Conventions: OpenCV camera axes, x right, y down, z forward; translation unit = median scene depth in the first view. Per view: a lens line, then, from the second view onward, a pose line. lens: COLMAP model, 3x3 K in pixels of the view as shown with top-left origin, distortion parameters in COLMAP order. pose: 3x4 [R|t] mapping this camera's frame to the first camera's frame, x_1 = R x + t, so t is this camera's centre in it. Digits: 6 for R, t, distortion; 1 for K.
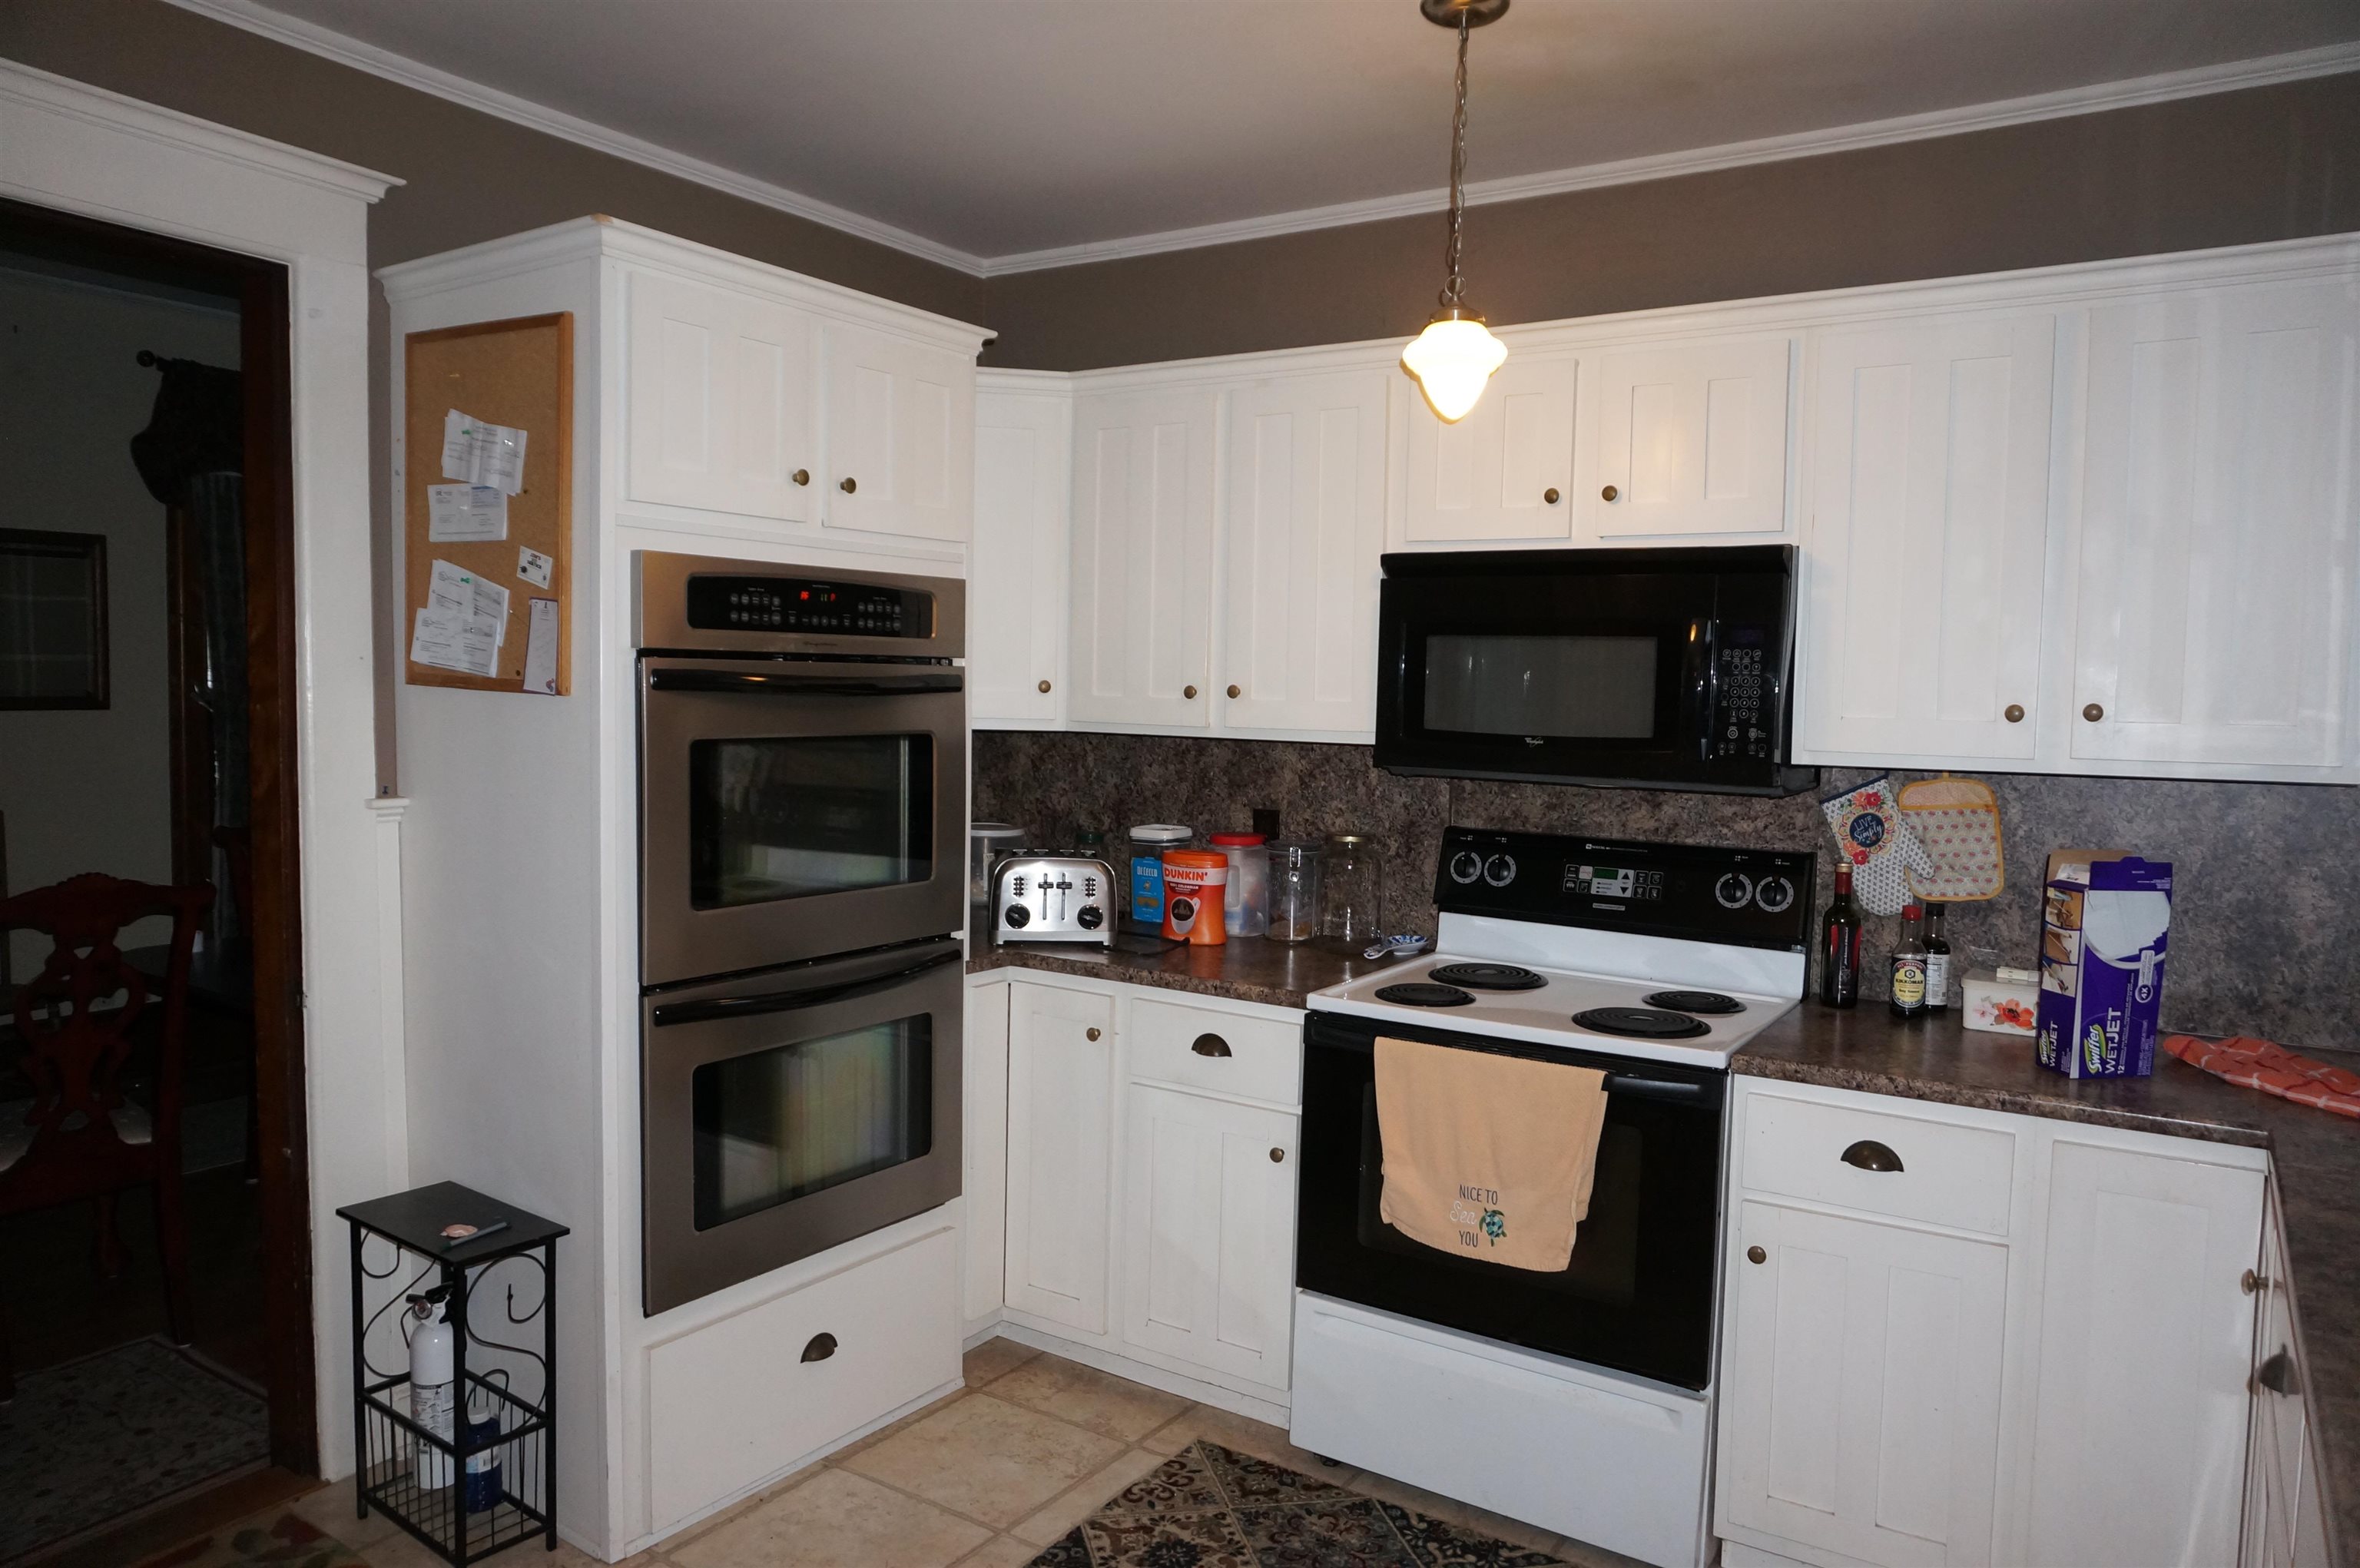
lens RADIAL K [[1570.6, 0, 1172.9], [0, 1570.6, 782.3], [0, 0, 1]] dist [-0.042135, 0.011295]
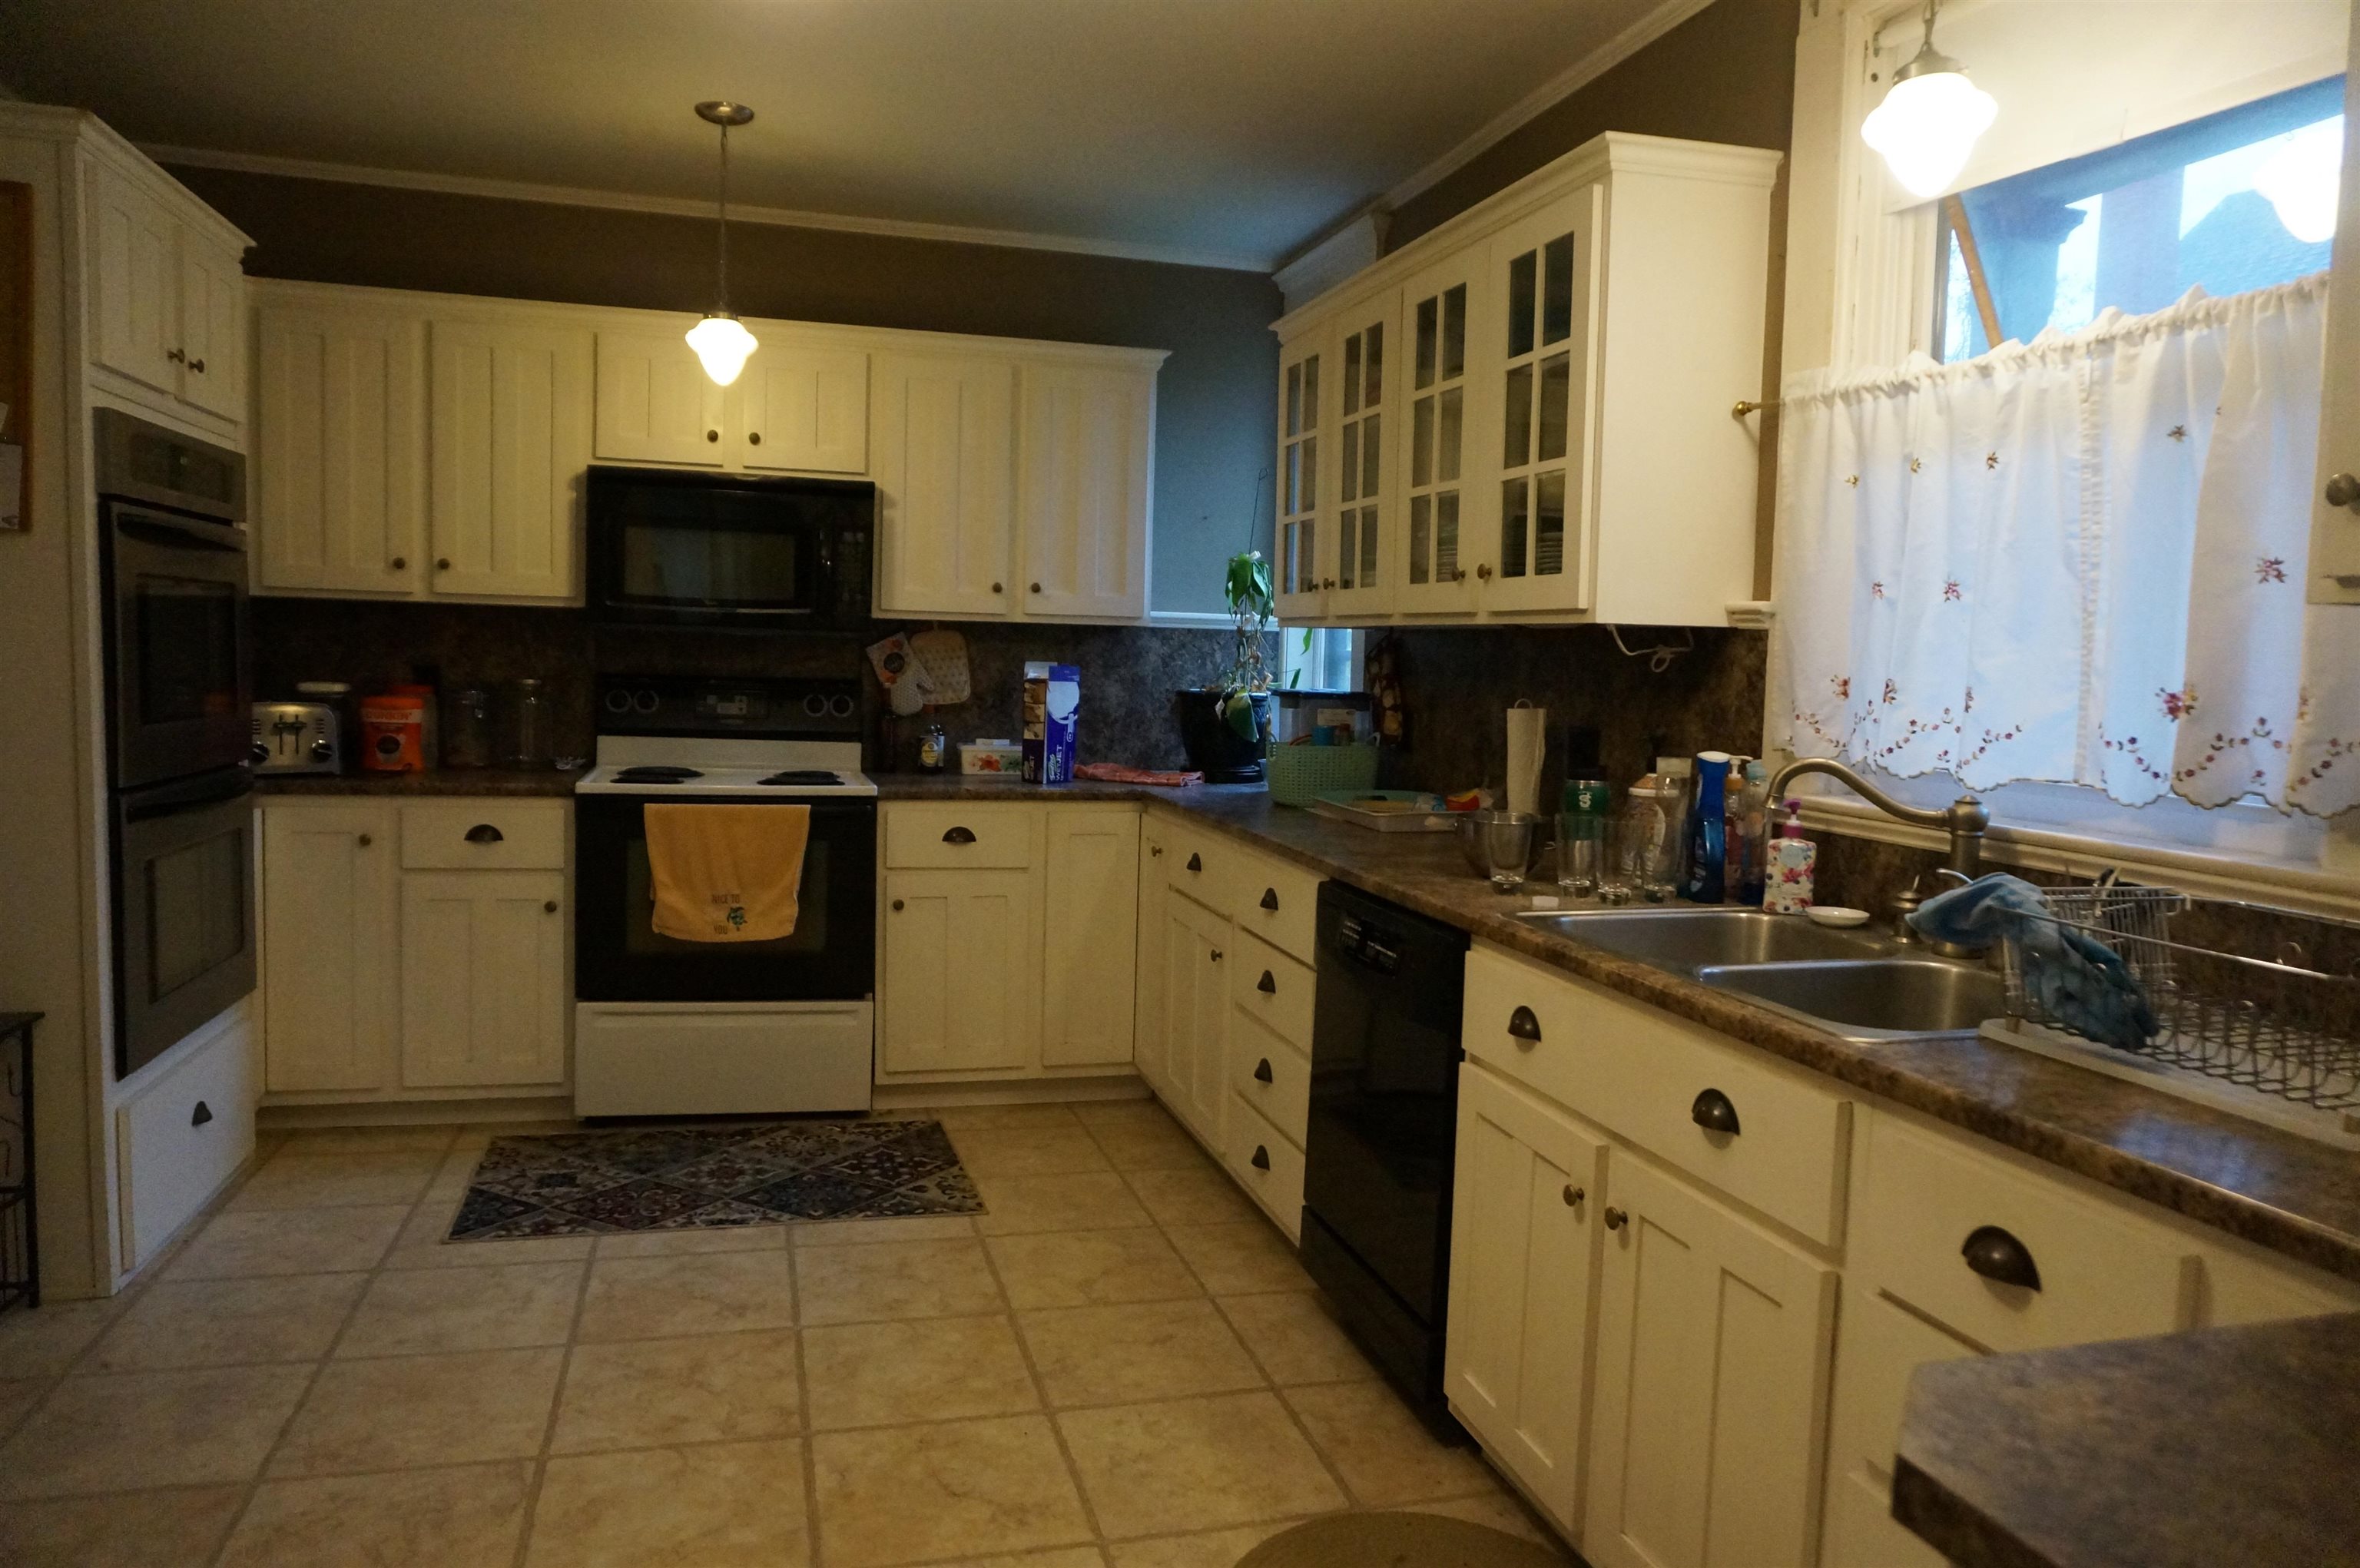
lens RADIAL K [[1570.6, 0, 1184.0], [0, 1570.6, 783.4], [0, 0, 1]] dist [-0.042135, 0.011295]
pose [[0.656771, -0.060351, 0.751671, -0.624327], [0.027828, 0.998053, 0.055819, 0.077898], [-0.753576, -0.015743, 0.657172, -0.313989]]
